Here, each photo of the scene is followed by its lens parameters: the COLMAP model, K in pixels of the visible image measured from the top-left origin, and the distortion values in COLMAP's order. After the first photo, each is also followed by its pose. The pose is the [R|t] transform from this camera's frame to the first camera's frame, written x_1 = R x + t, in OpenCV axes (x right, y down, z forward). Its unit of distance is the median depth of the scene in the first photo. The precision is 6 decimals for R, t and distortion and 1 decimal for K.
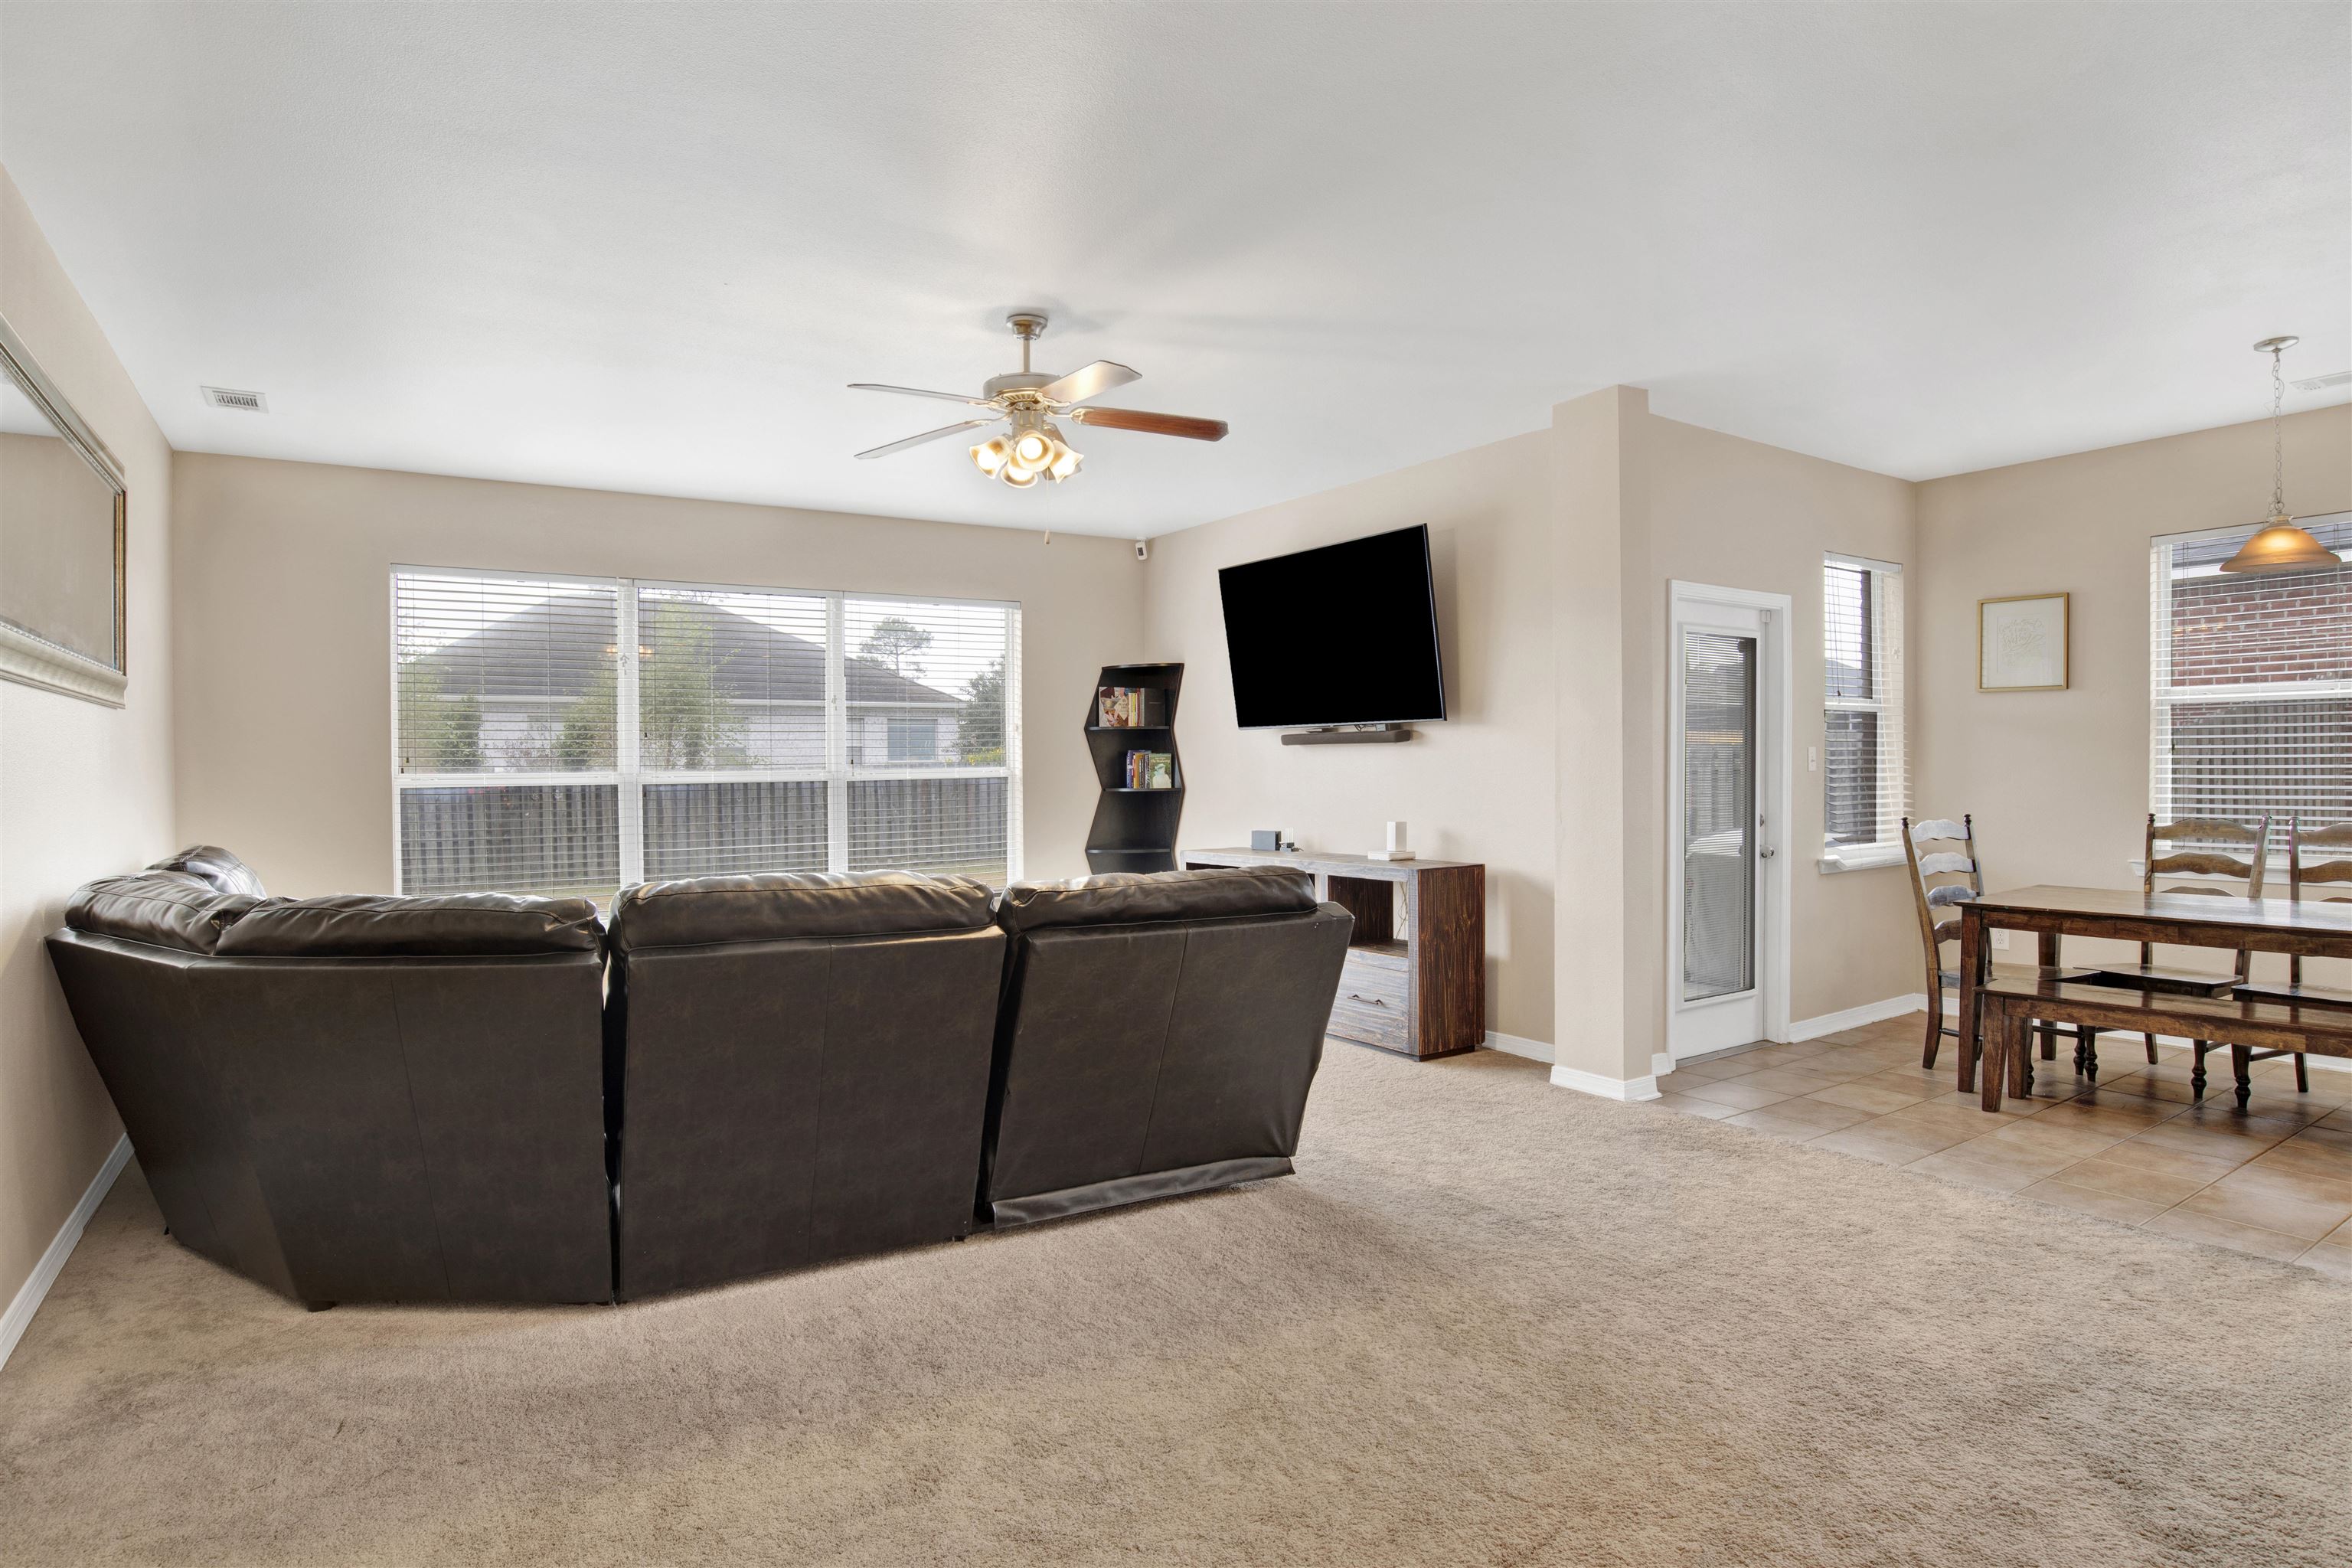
lens RADIAL K [[1262.7, 0, 1155.6], [0, 1262.7, 769.2], [0, 0, 1]] dist [-0.046656, 0.011517]
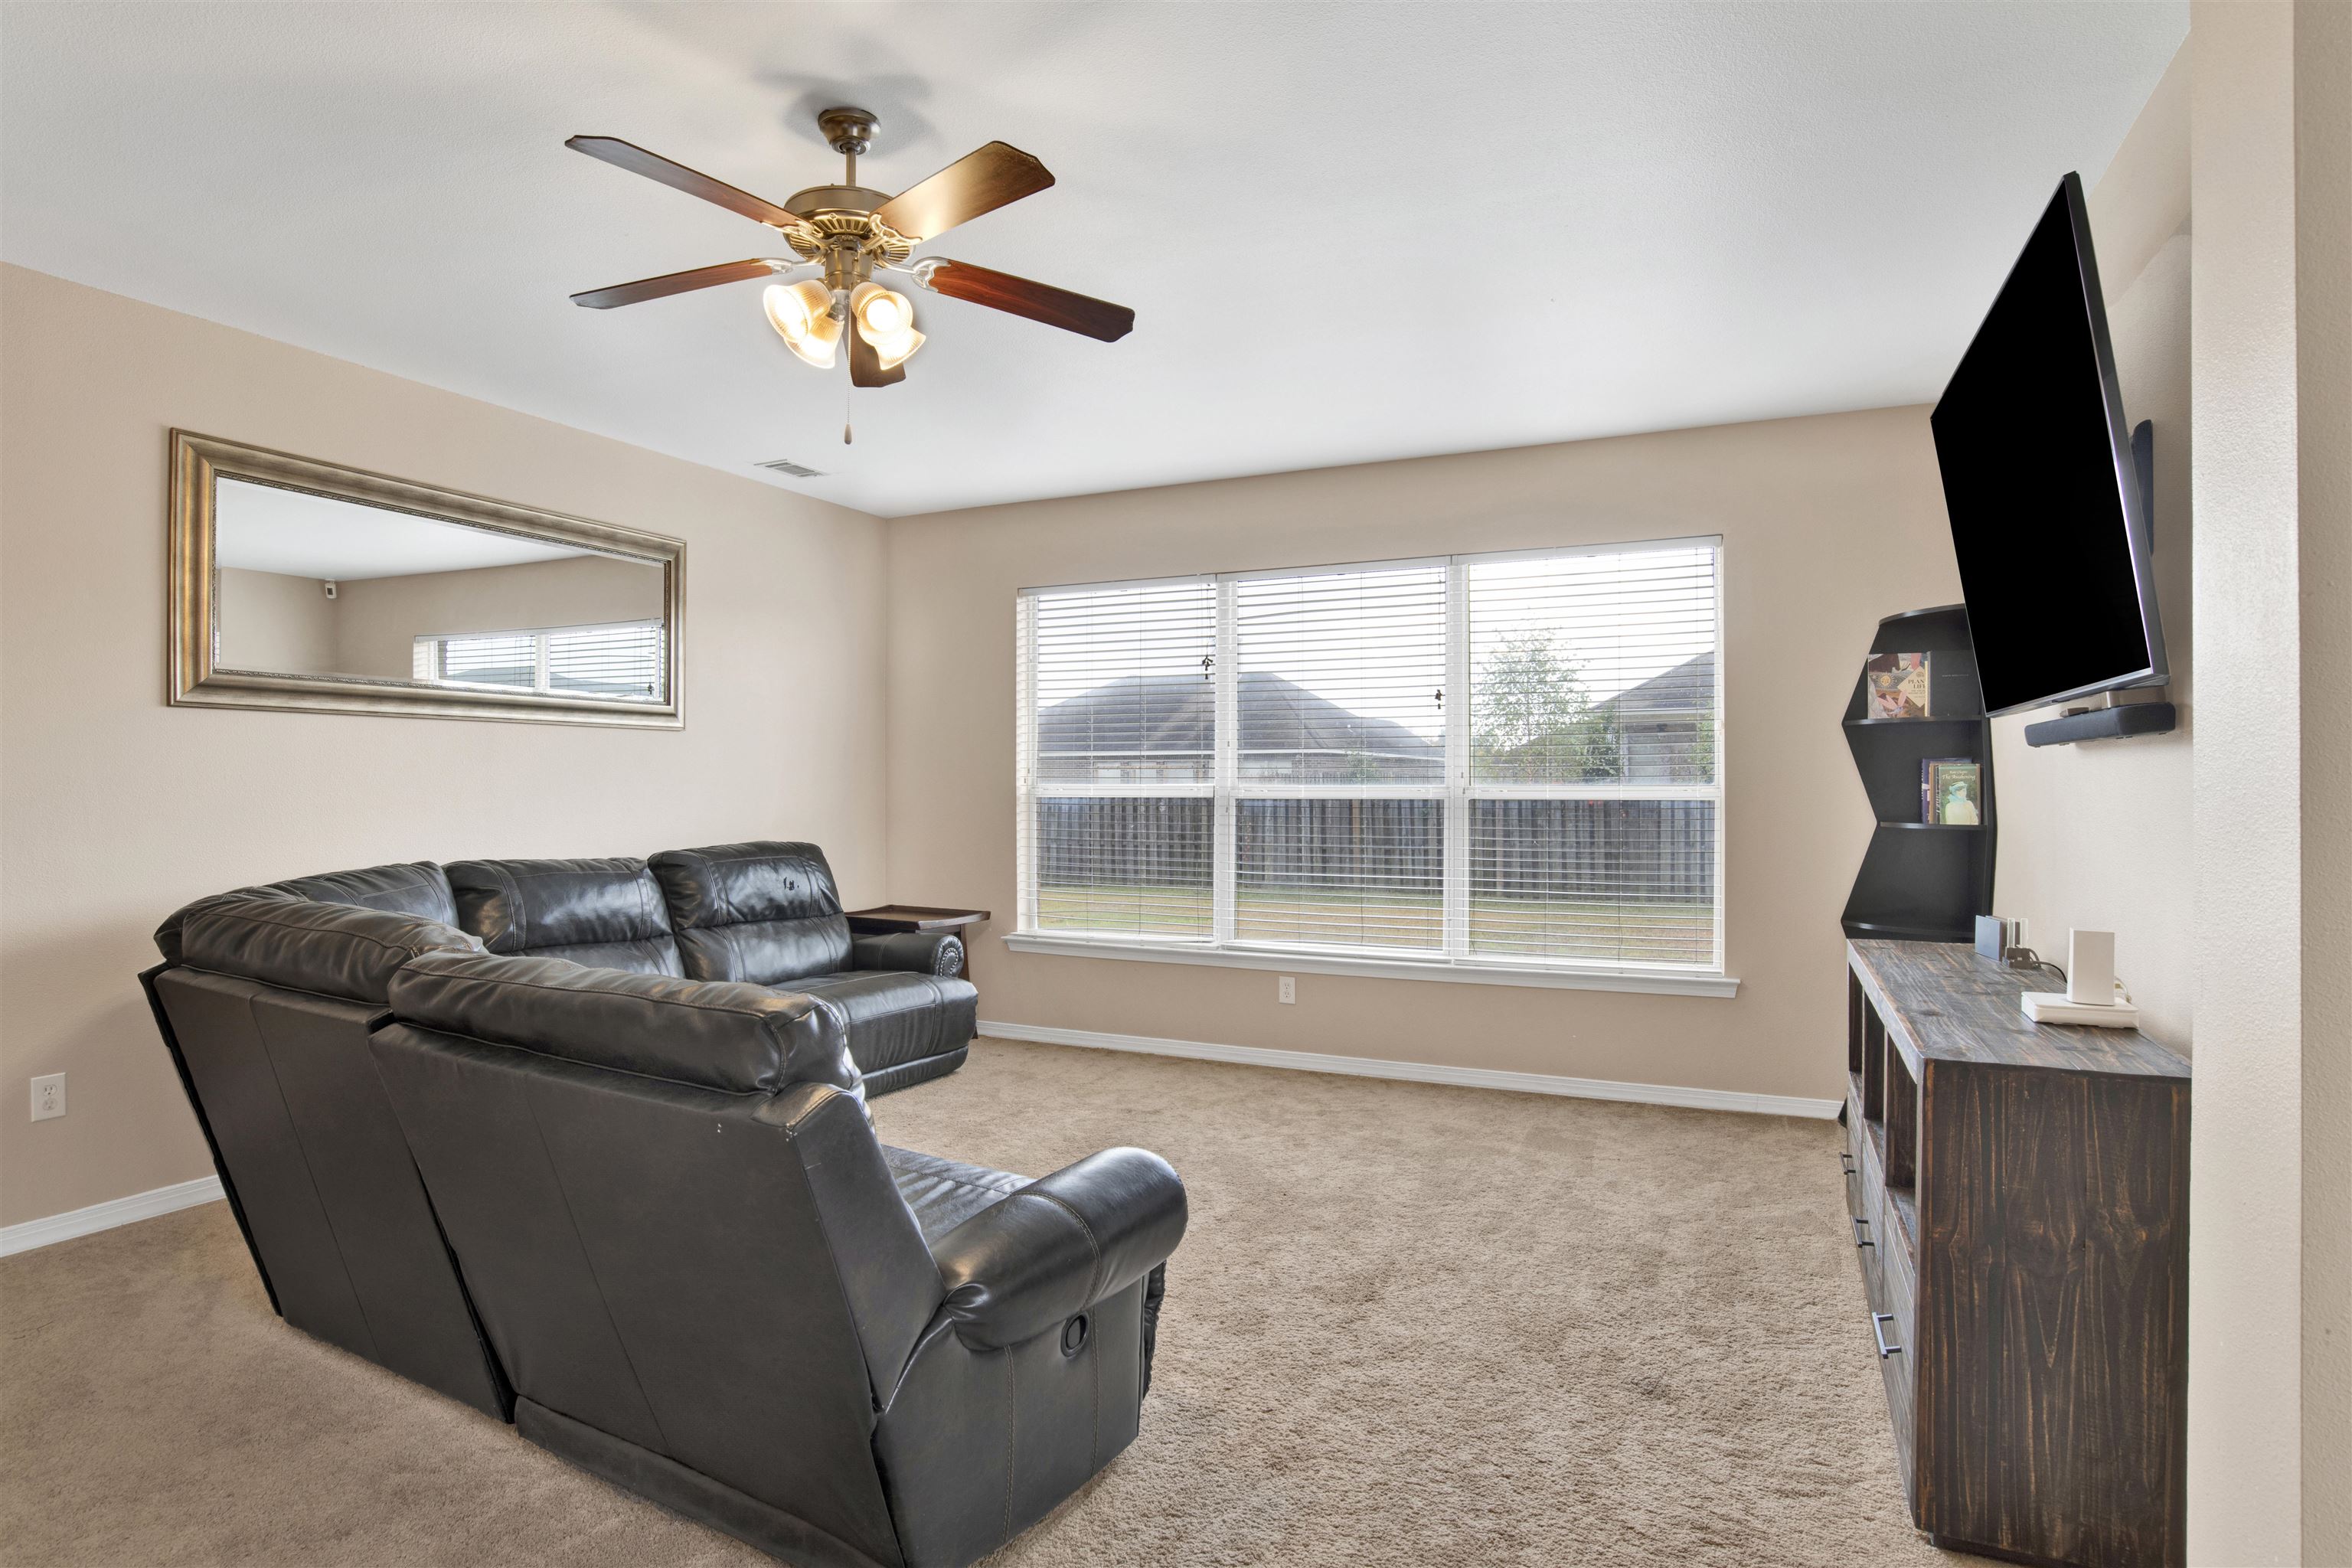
lens RADIAL K [[1262.7, 0, 1178.1], [0, 1262.7, 783.2], [0, 0, 1]] dist [-0.046656, 0.011517]
pose [[0.539306, 0.013728, -0.841998, 0.281021], [-0.009701, 0.999902, 0.010090, -0.005863], [0.842054, 0.002726, 0.539386, 0.398969]]
